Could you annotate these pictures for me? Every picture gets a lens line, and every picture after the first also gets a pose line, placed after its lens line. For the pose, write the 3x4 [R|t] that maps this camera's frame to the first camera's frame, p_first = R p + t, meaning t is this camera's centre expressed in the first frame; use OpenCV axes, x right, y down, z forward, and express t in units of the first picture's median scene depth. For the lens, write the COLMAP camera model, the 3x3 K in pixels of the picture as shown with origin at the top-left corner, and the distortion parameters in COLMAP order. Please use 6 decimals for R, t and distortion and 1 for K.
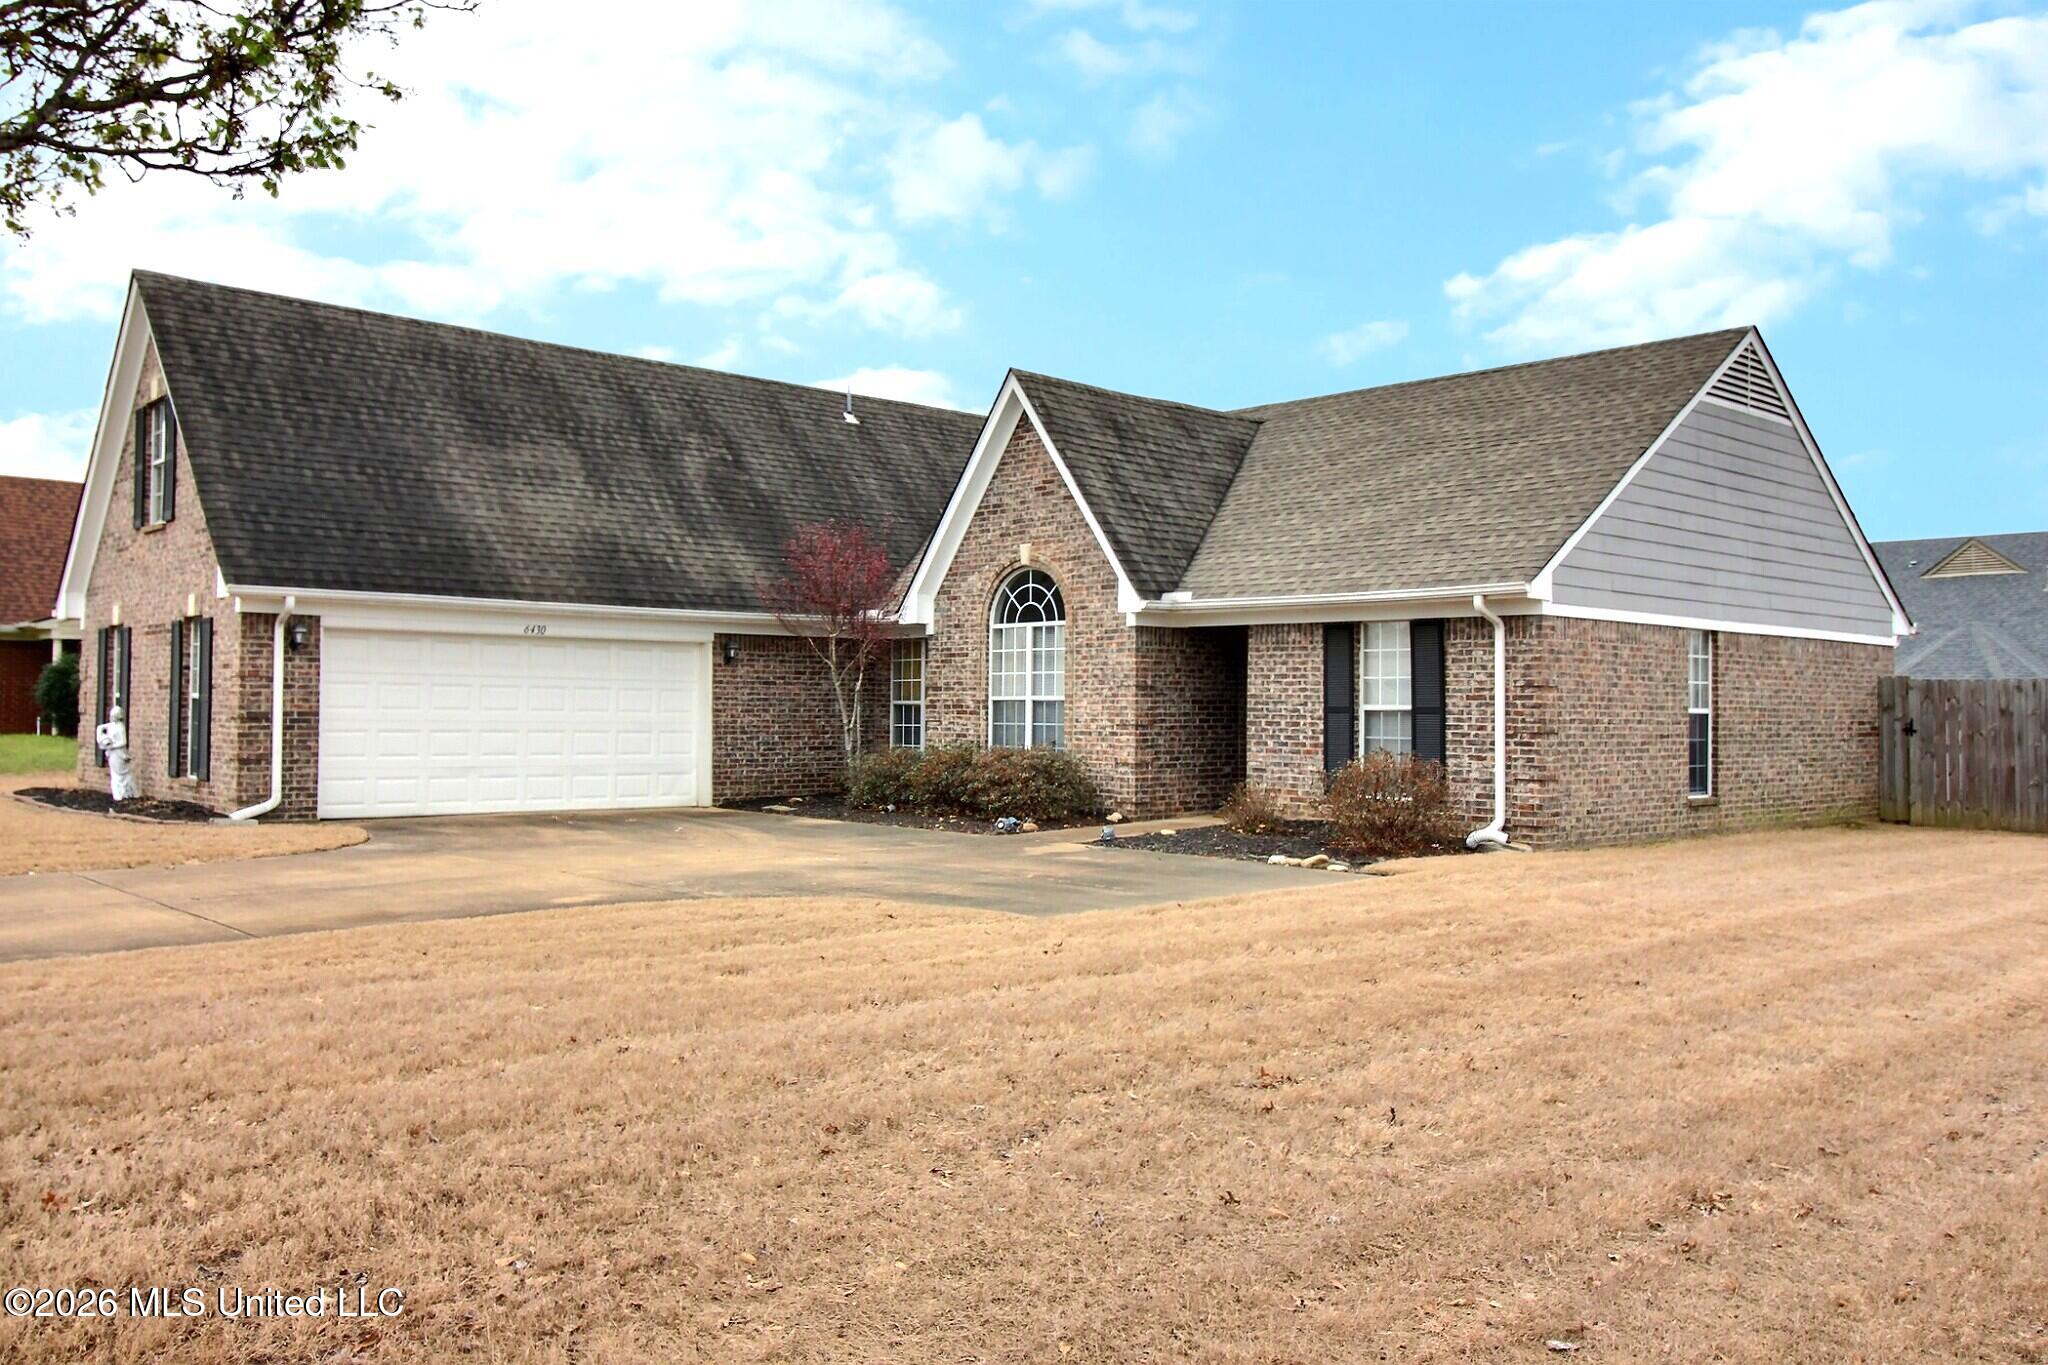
lens RADIAL K [[1709.7, 0, 1024.2], [0, 1709.7, 687.4], [0, 0, 1]] dist [-0.010652, -0.000165]
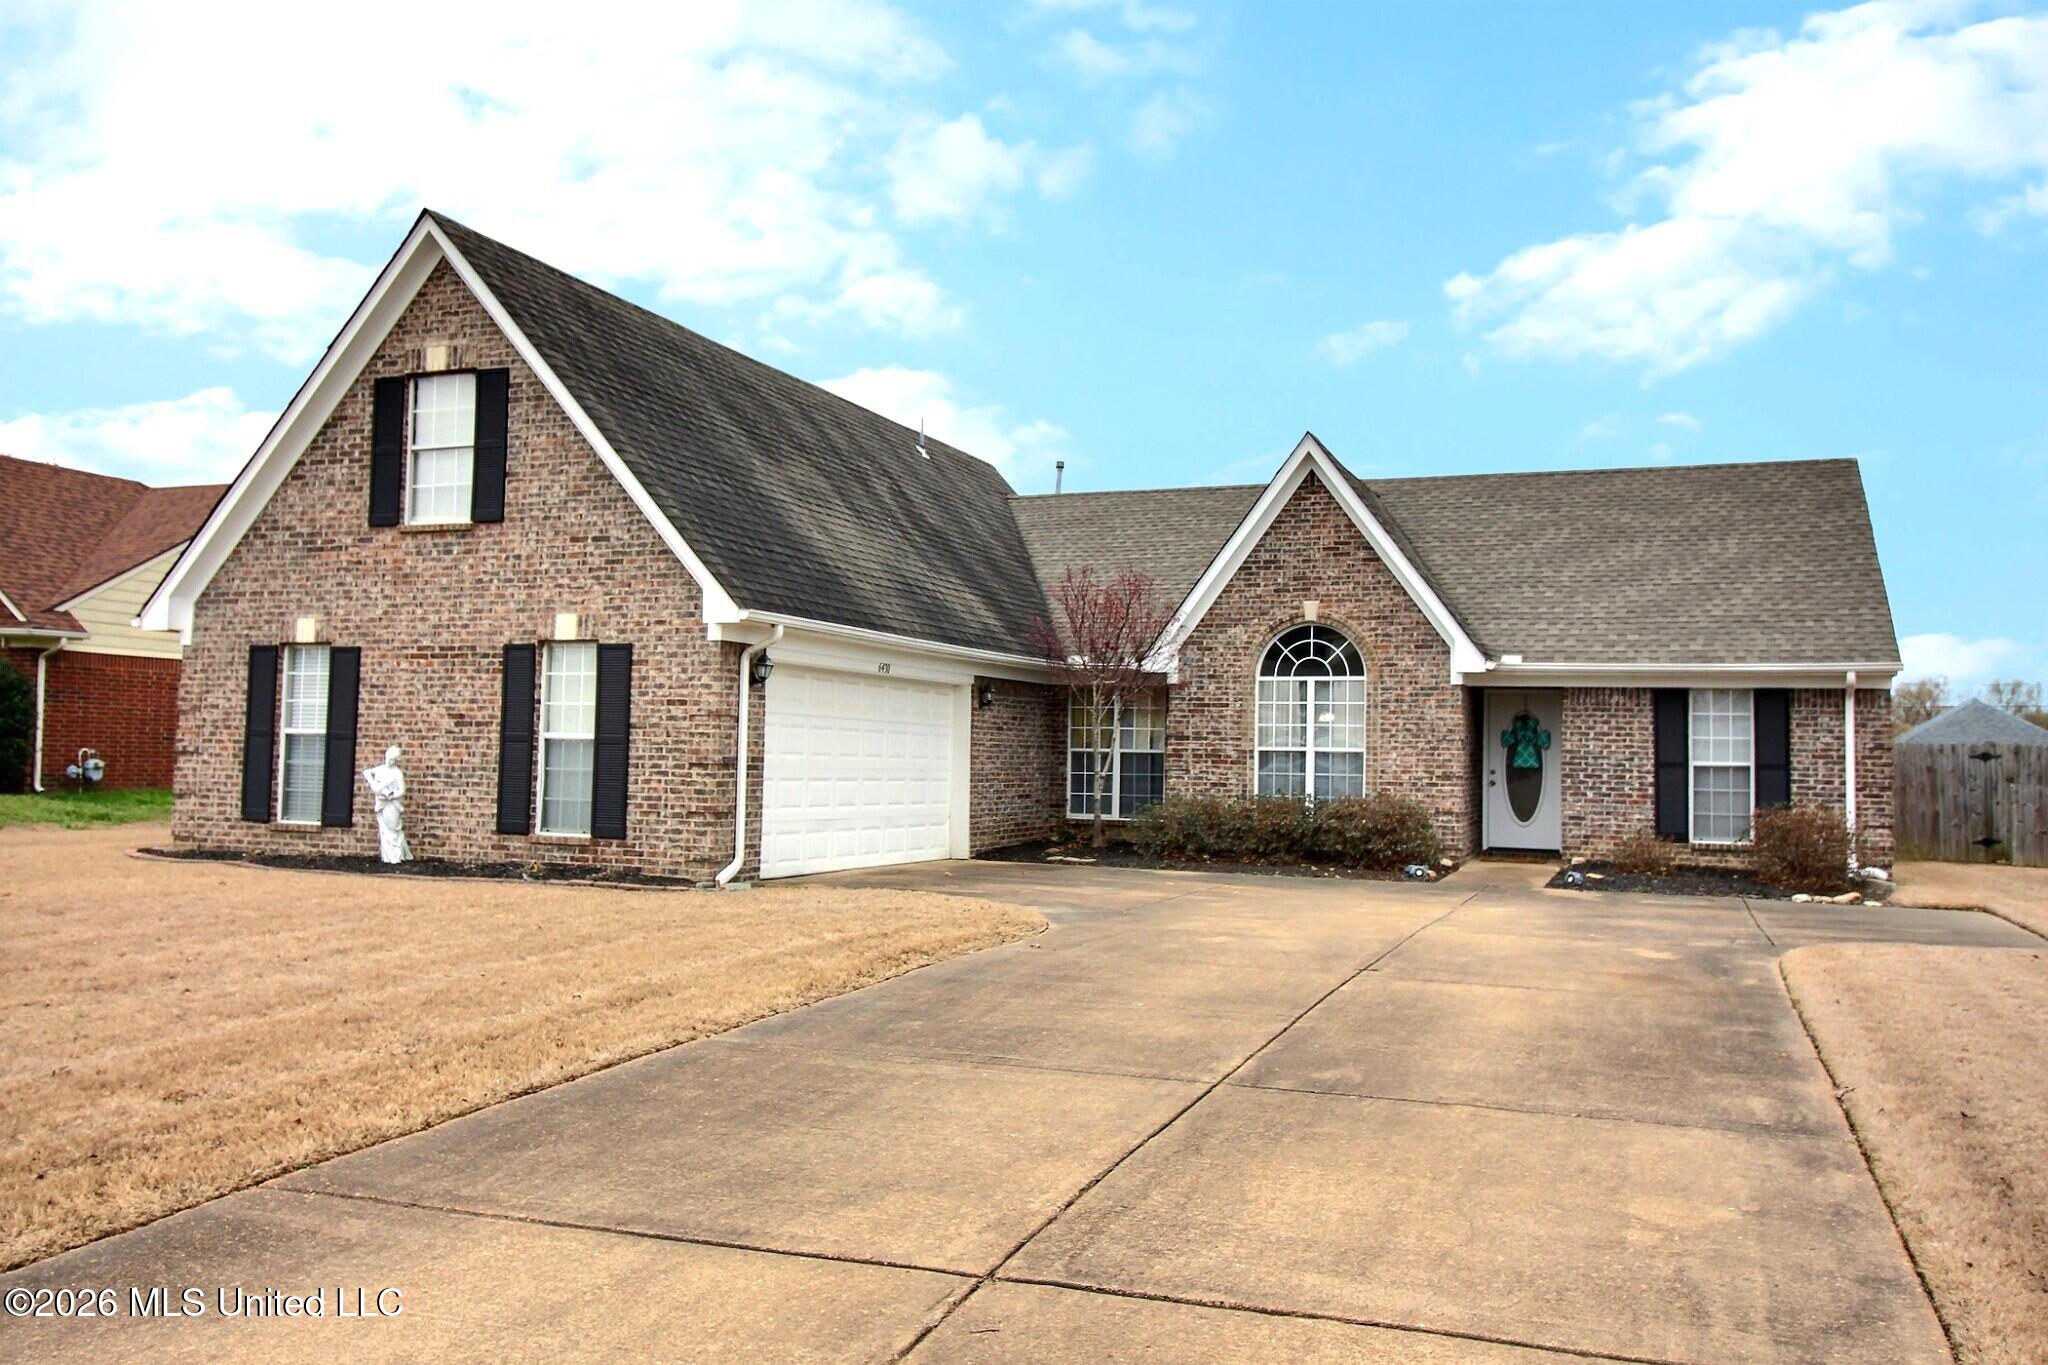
lens RADIAL K [[1709.7, 0, 1024.2], [0, 1709.7, 674.3], [0, 0, 1]] dist [-0.010652, -0.000165]
pose [[0.898203, 0.031638, 0.438441, -0.667358], [-0.018366, 0.999237, -0.034479, -0.000203], [-0.439197, 0.022917, 0.898098, 0.157530]]
